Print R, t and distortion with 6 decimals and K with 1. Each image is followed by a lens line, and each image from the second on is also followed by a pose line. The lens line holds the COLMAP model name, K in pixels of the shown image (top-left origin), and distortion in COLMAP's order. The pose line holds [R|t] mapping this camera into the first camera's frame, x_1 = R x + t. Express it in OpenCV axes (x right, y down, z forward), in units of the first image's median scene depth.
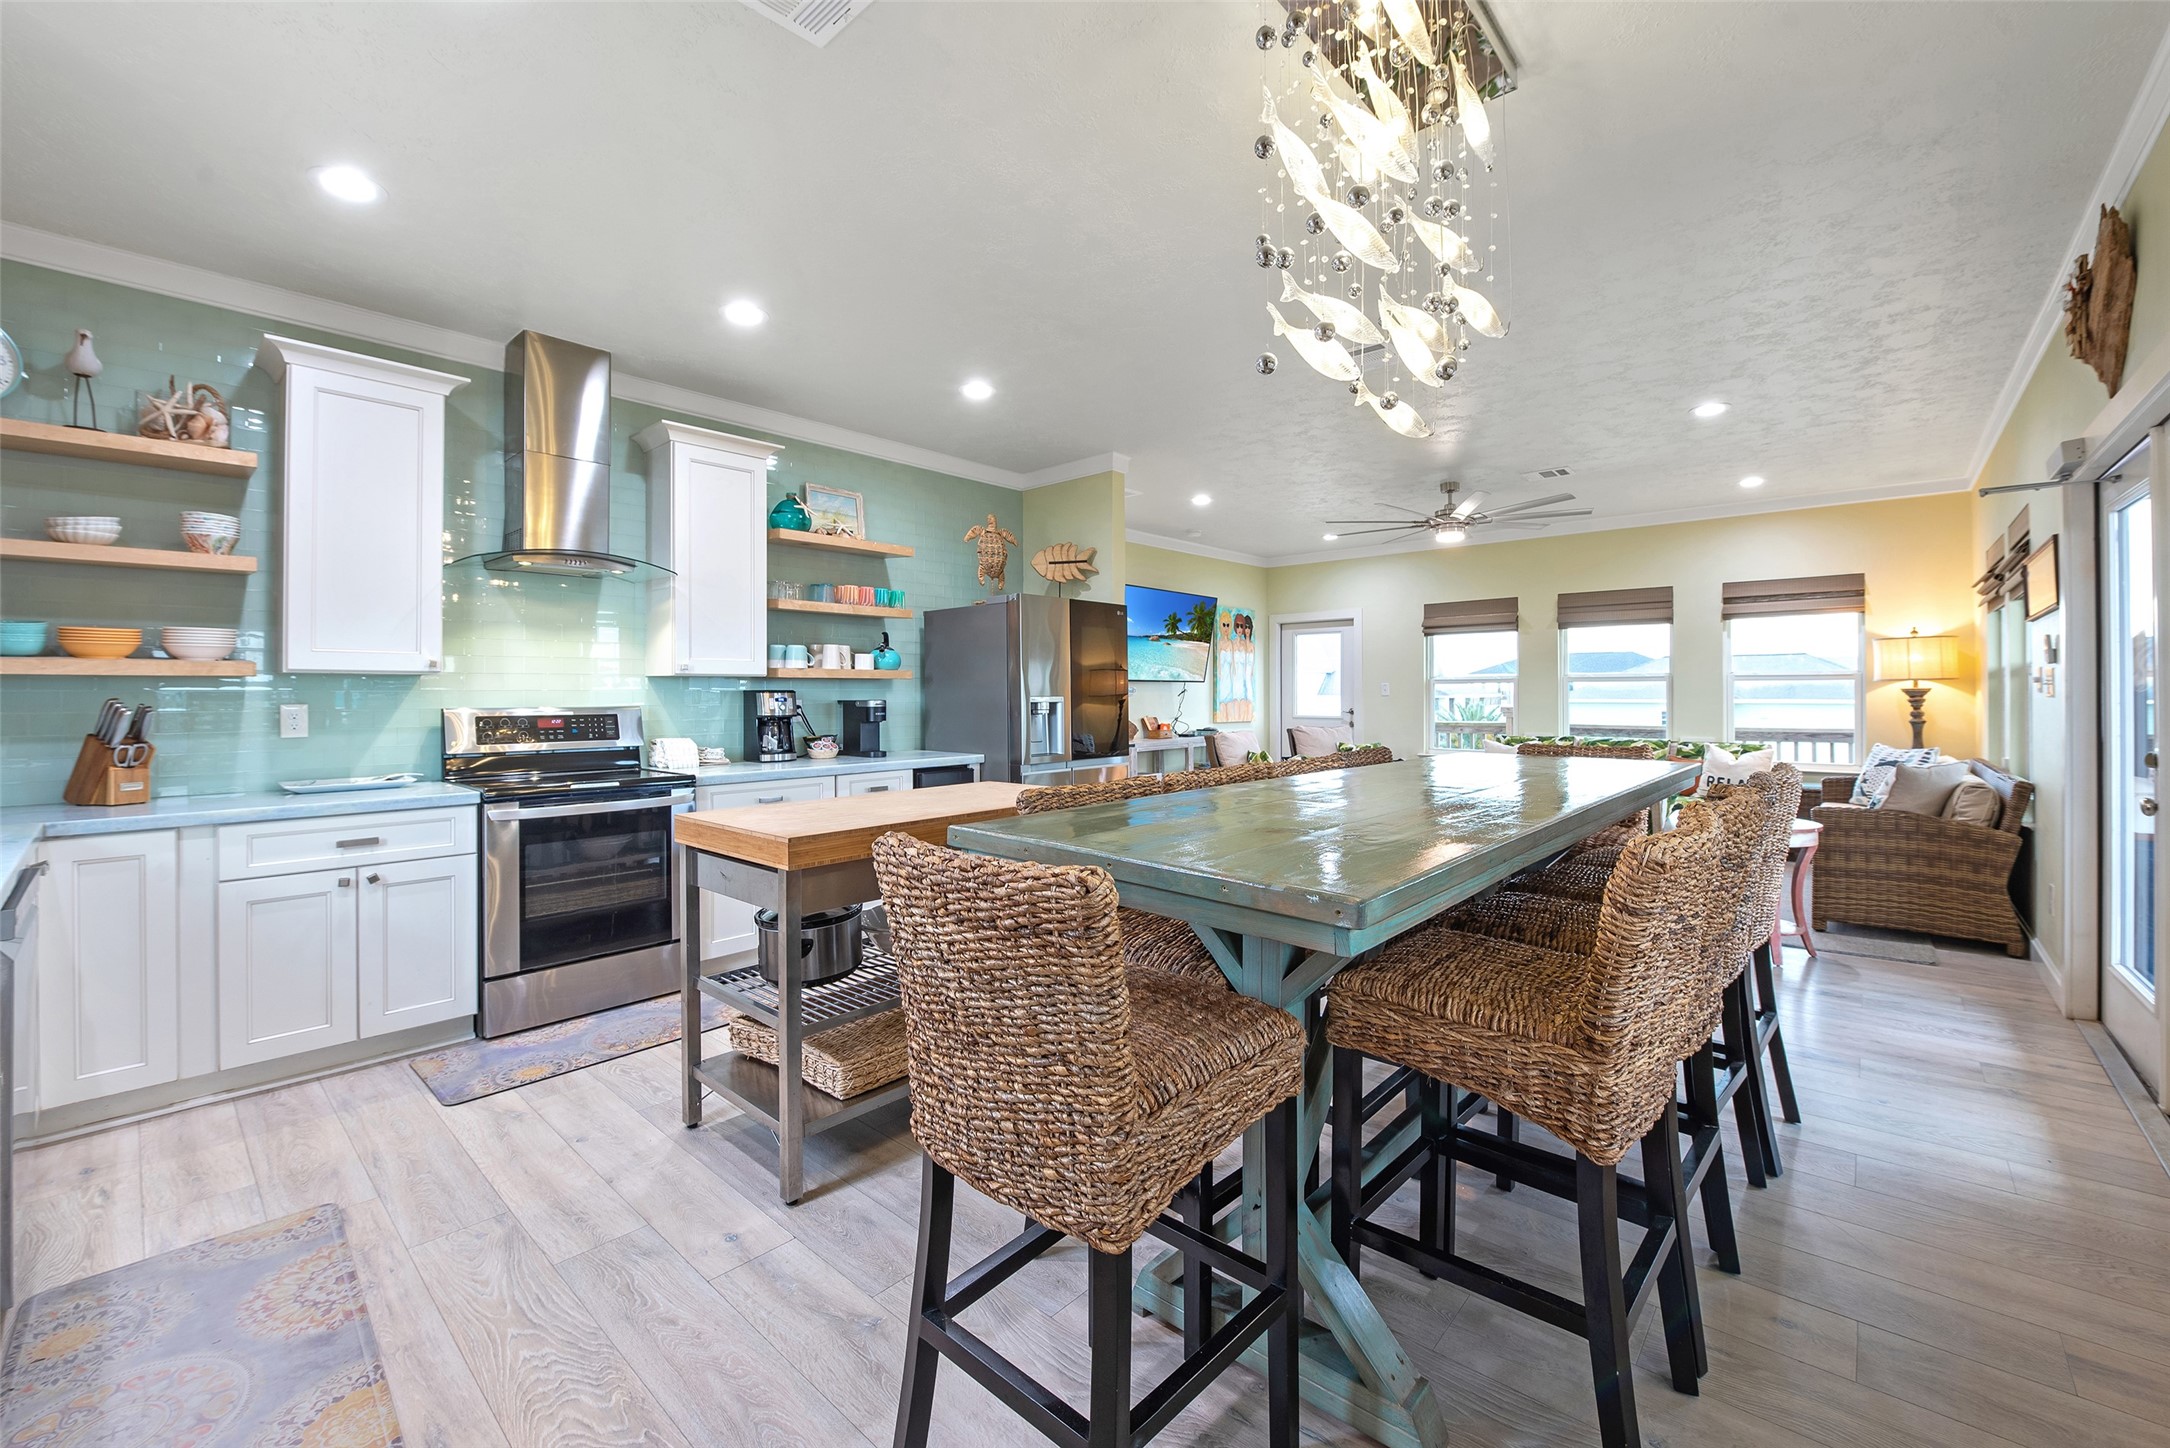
lens RADIAL K [[872.1, 0, 1092.5], [0, 872.1, 691.4], [0, 0, 1]] dist [-0.008754, -0.001966]
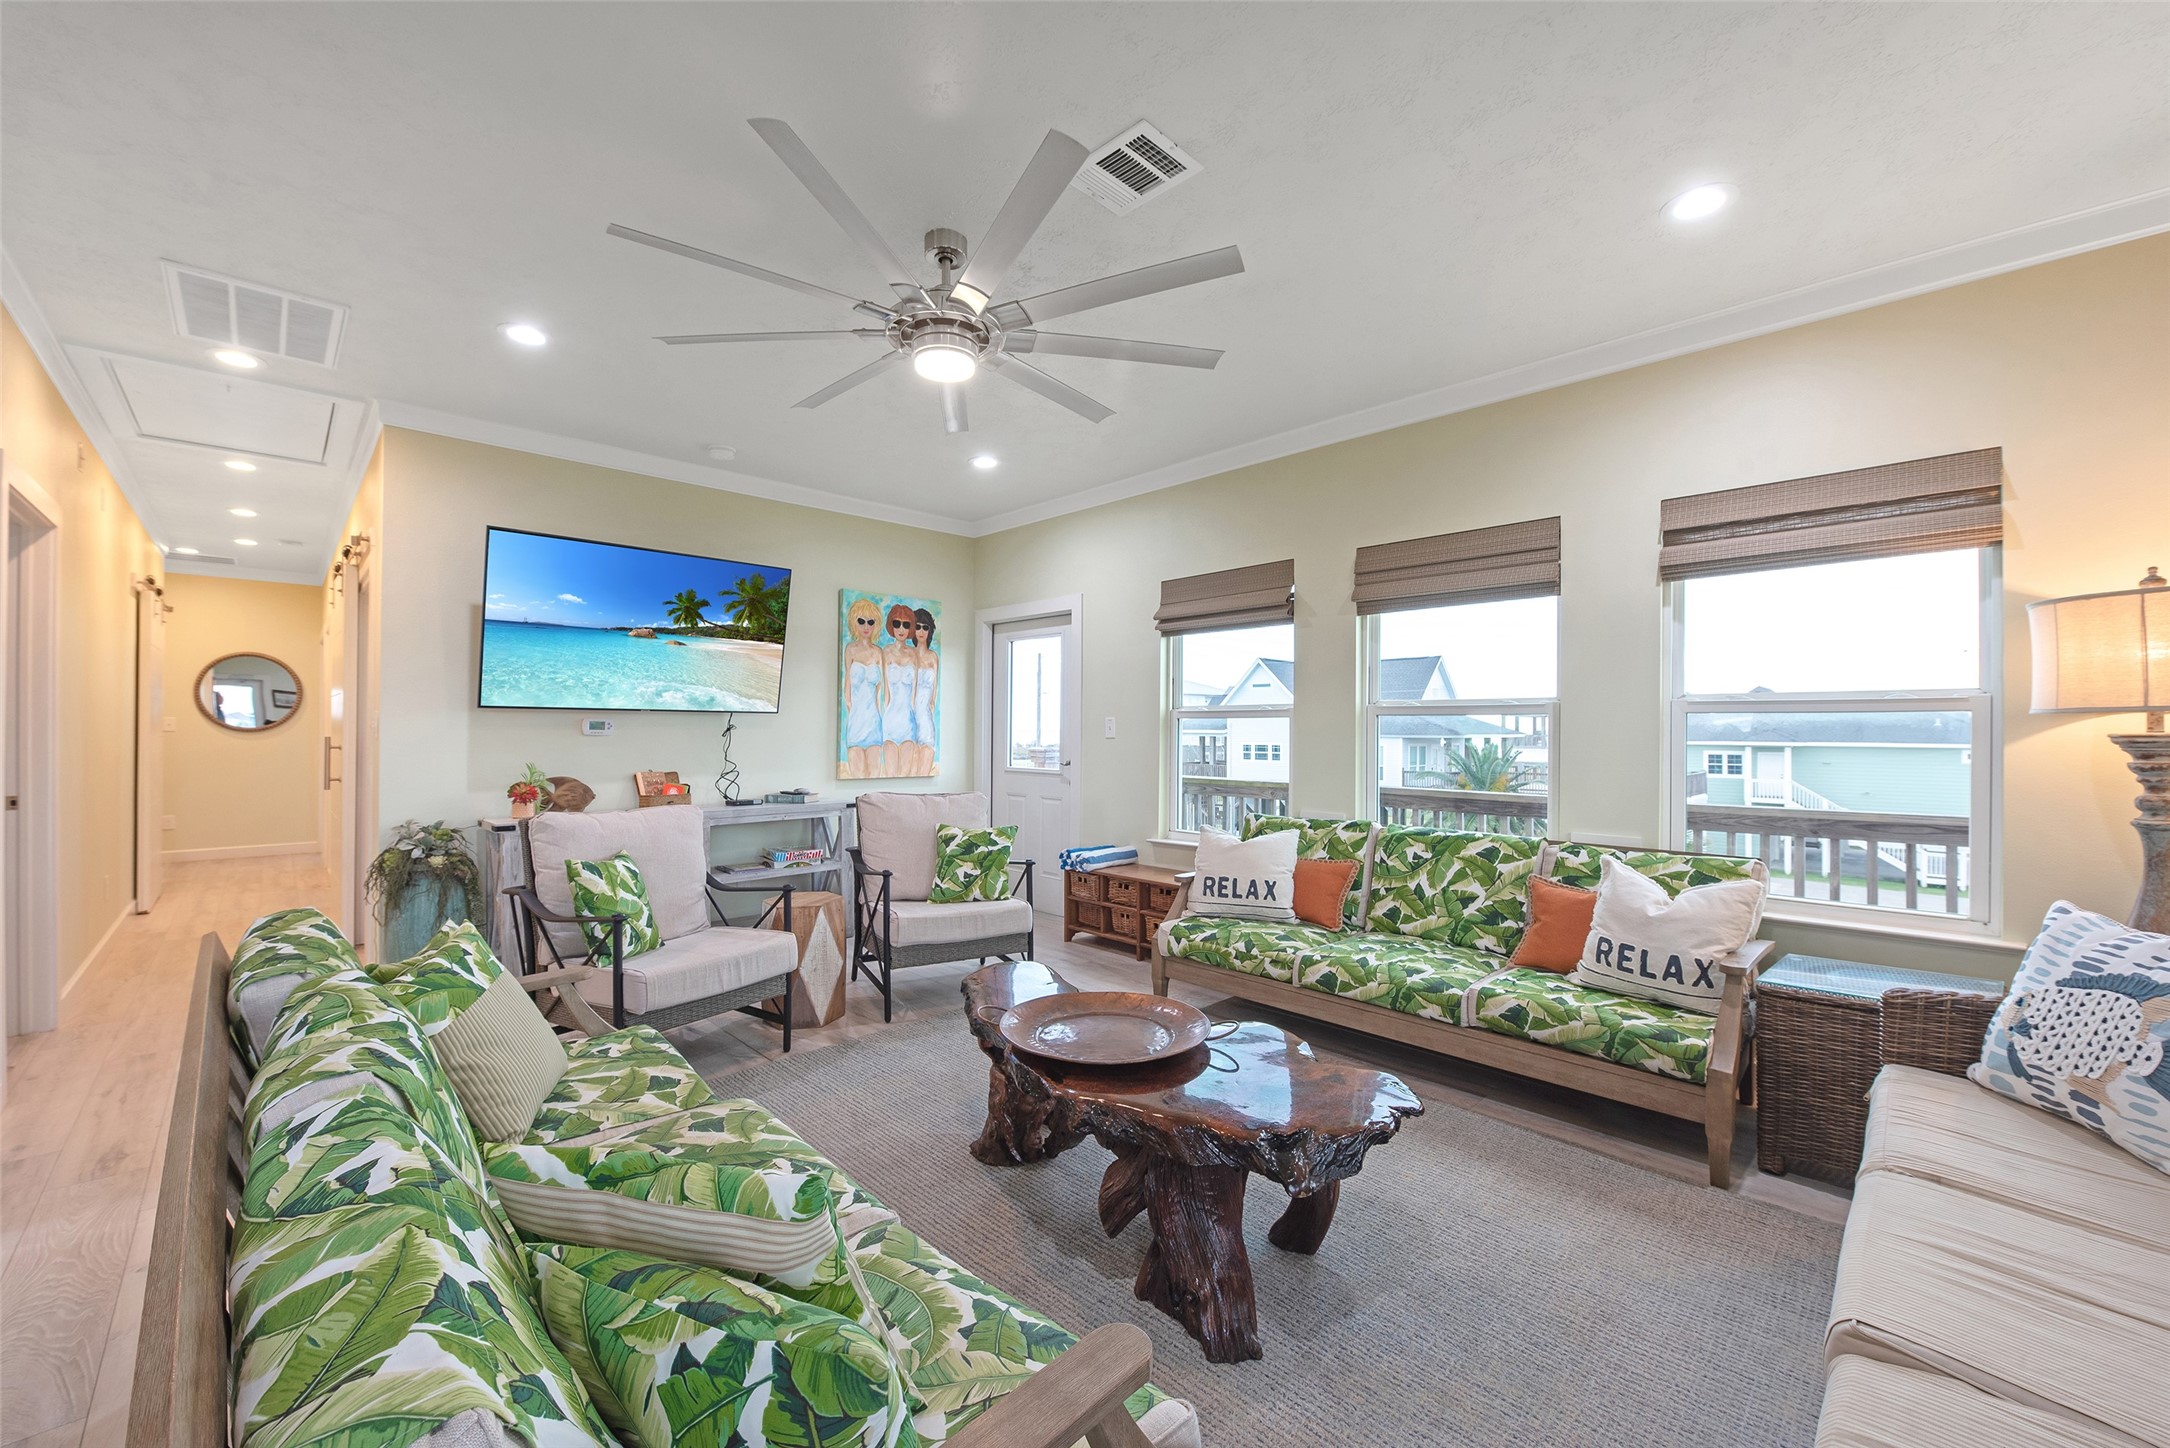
lens RADIAL K [[872.1, 0, 1057.6], [0, 872.1, 721.8], [0, 0, 1]] dist [-0.008754, -0.001966]
pose [[0.996804, 0.005770, -0.079682, 0.750962], [-0.006230, 0.999965, -0.005524, -0.005310], [0.079647, 0.006003, 0.996805, 0.873870]]
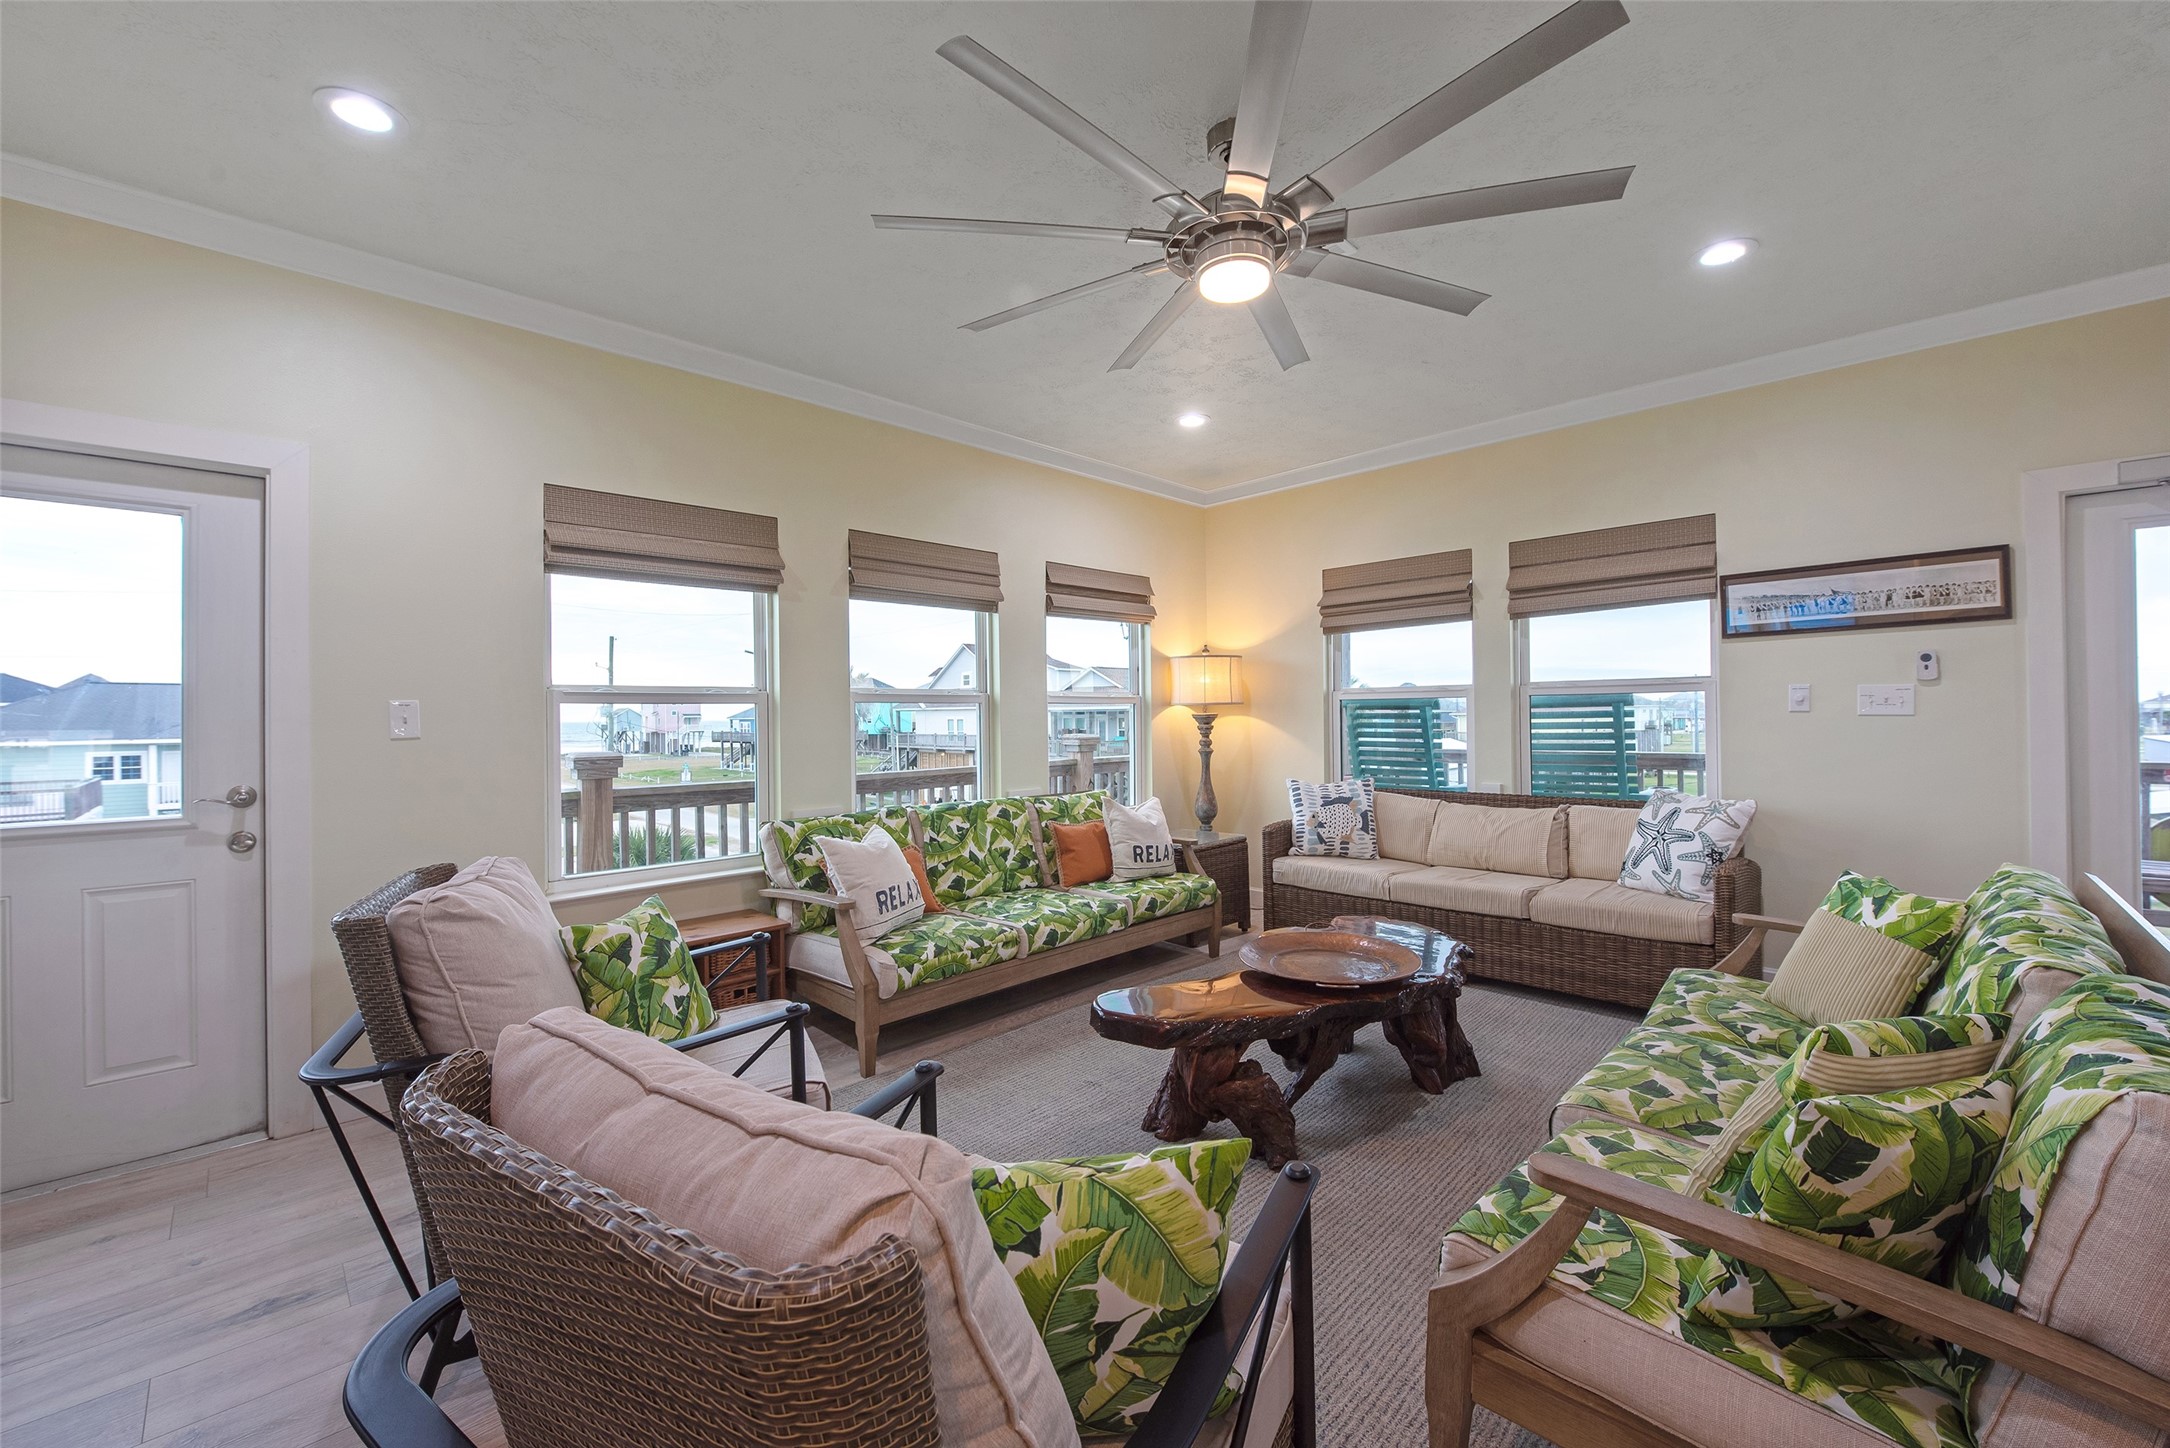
lens RADIAL K [[872.1, 0, 1100.4], [0, 872.1, 709.2], [0, 0, 1]] dist [-0.008754, -0.001966]
pose [[0.023025, 0.010181, 0.999683, 0.061153], [0.009949, 0.999896, -0.010413, 0.000302], [-0.999685, 0.010186, 0.022921, 1.593214]]
